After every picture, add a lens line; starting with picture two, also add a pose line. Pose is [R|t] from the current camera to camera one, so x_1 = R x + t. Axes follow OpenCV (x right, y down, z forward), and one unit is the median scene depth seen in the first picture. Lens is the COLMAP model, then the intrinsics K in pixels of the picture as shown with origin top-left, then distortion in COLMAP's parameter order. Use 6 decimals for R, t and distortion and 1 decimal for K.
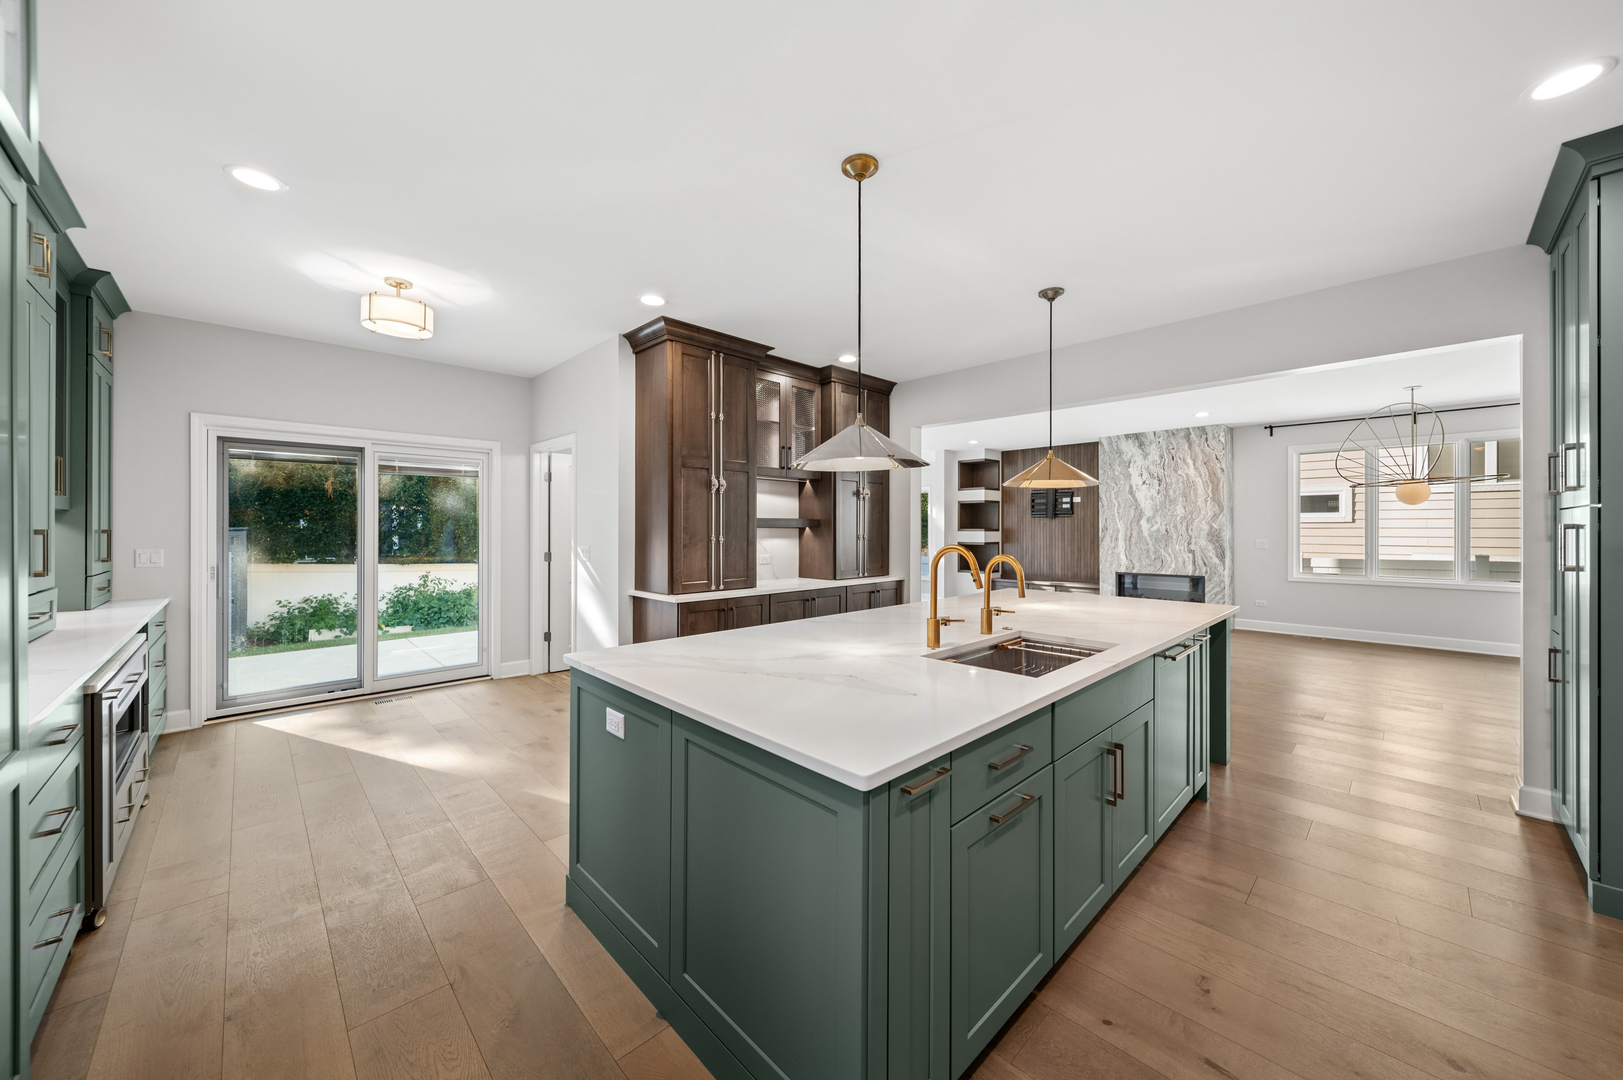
lens RADIAL K [[579.3, 0, 820.4], [0, 579.3, 531.9], [0, 0, 1]] dist [-0.002031, -0.000920]
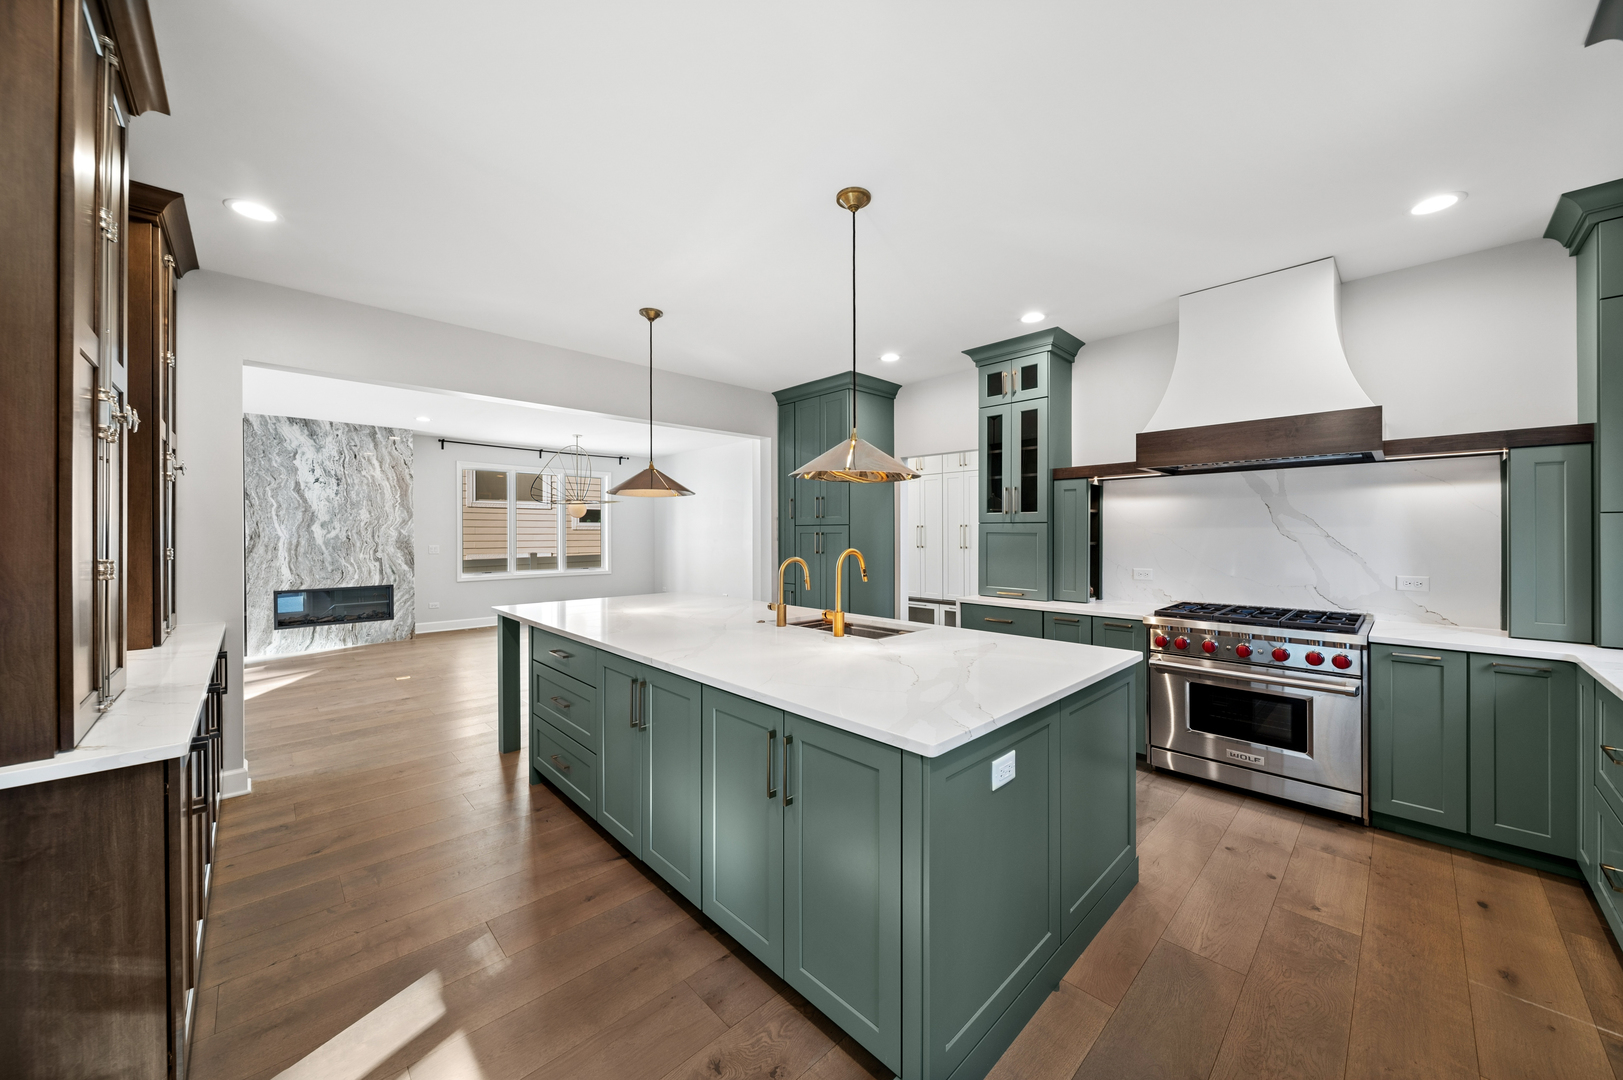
lens RADIAL K [[579.3, 0, 809.3], [0, 579.3, 535.0], [0, 0, 1]] dist [-0.002031, -0.000920]
pose [[0.013711, -0.002692, 0.999902, -0.256729], [0.007704, 0.999967, 0.002586, -0.002685], [-0.999876, 0.007668, 0.013731, 0.271896]]
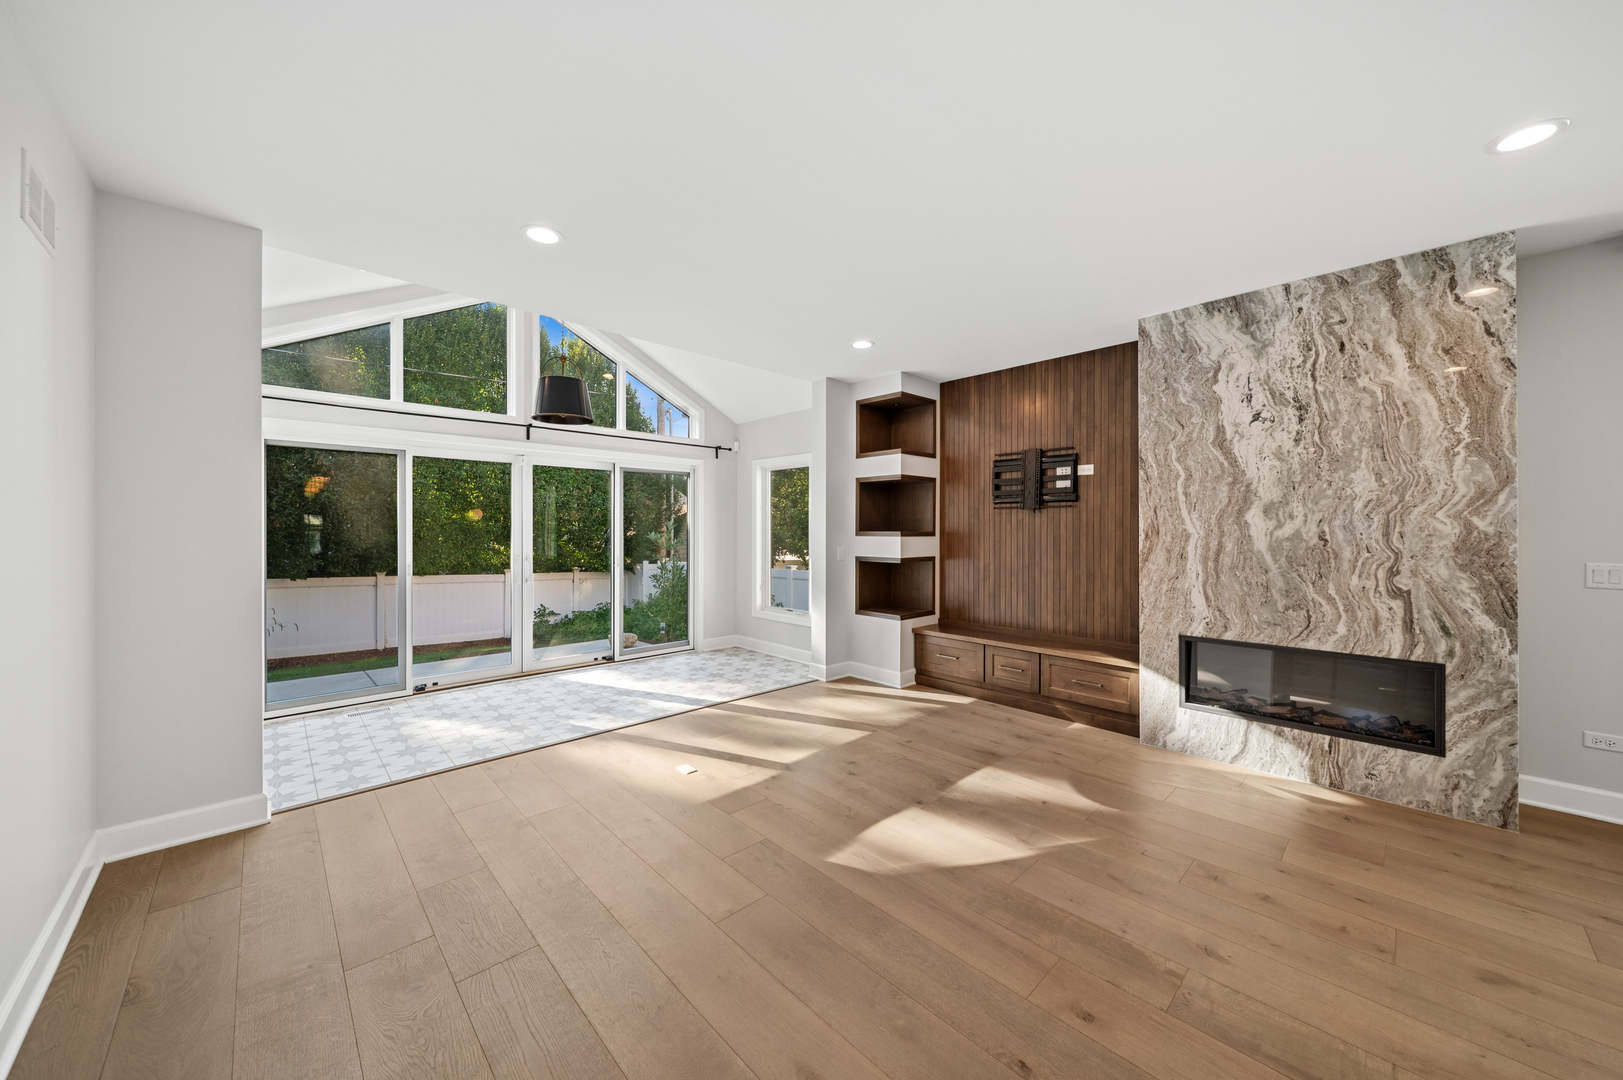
lens RADIAL K [[579.3, 0, 822.7], [0, 579.3, 534.0], [0, 0, 1]] dist [-0.002031, -0.000920]
pose [[0.999998, 0.001644, 0.000953, 0.252155], [-0.001644, 0.999999, 0.000325, -0.003600], [-0.000952, -0.000327, 0.999999, 0.584075]]
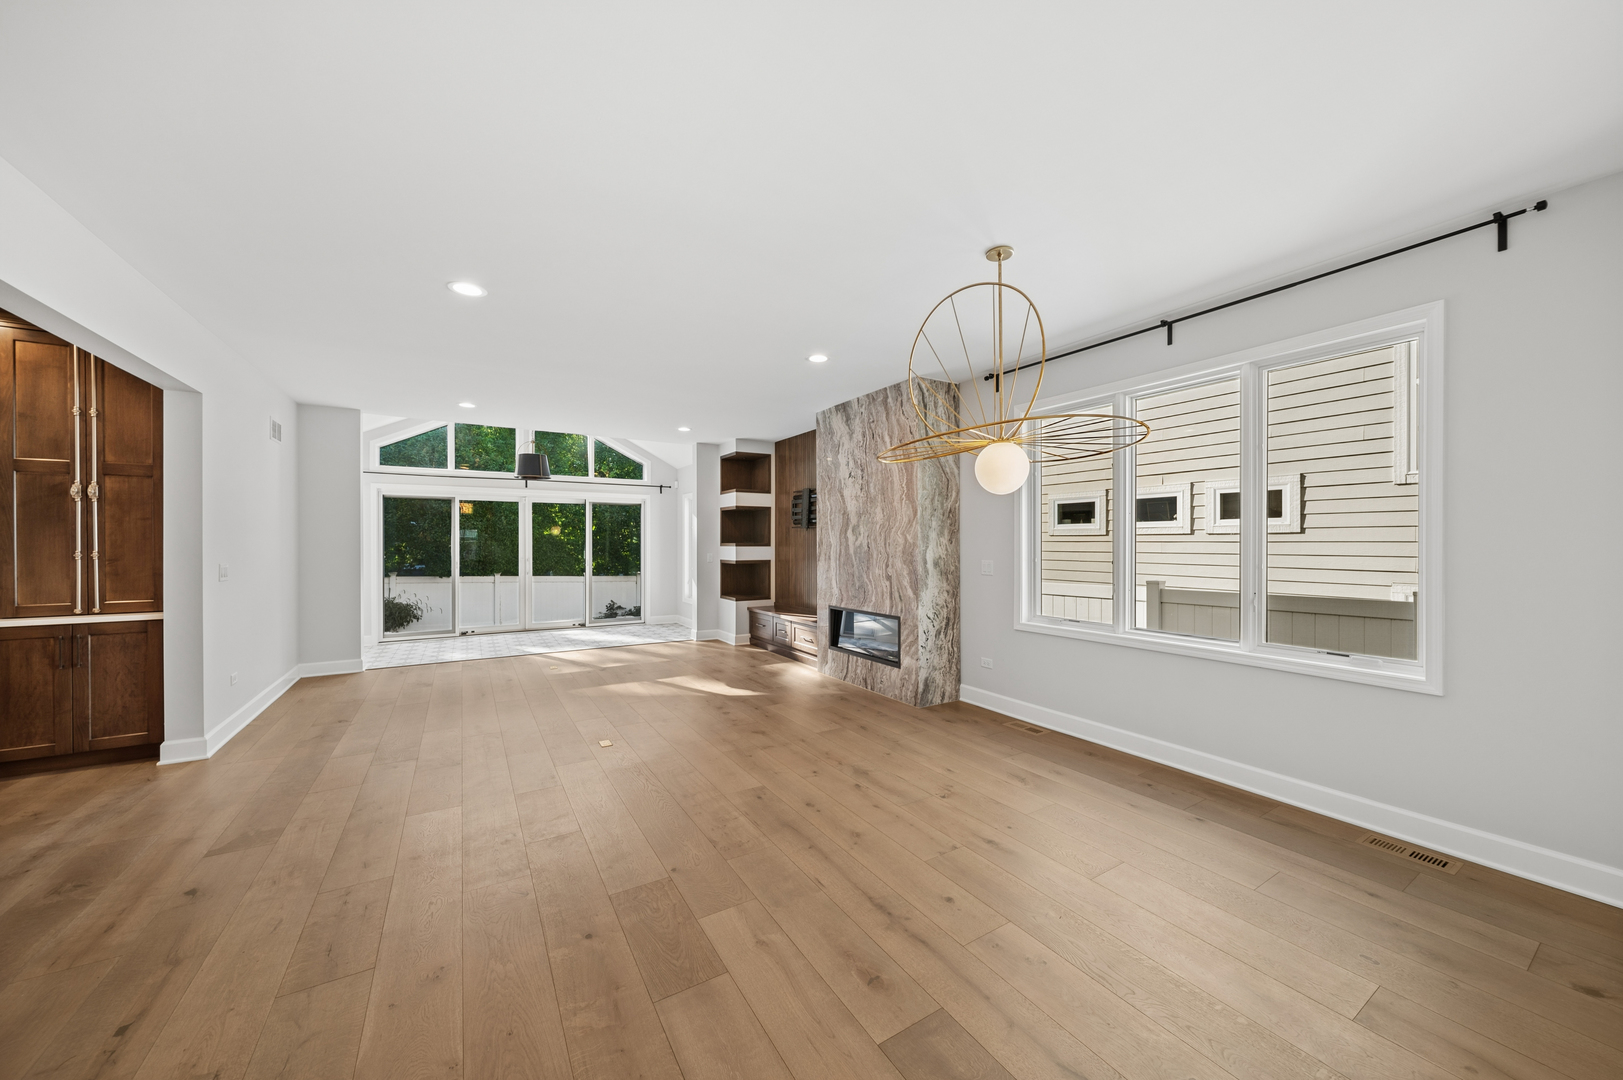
lens RADIAL K [[579.3, 0, 822.4], [0, 579.3, 549.2], [0, 0, 1]] dist [-0.002031, -0.000920]
pose [[0.977953, 0.001876, -0.208815, 0.649758], [-0.000721, 0.999984, 0.005607, -0.001746], [0.208822, -0.005332, 0.977939, 0.321740]]
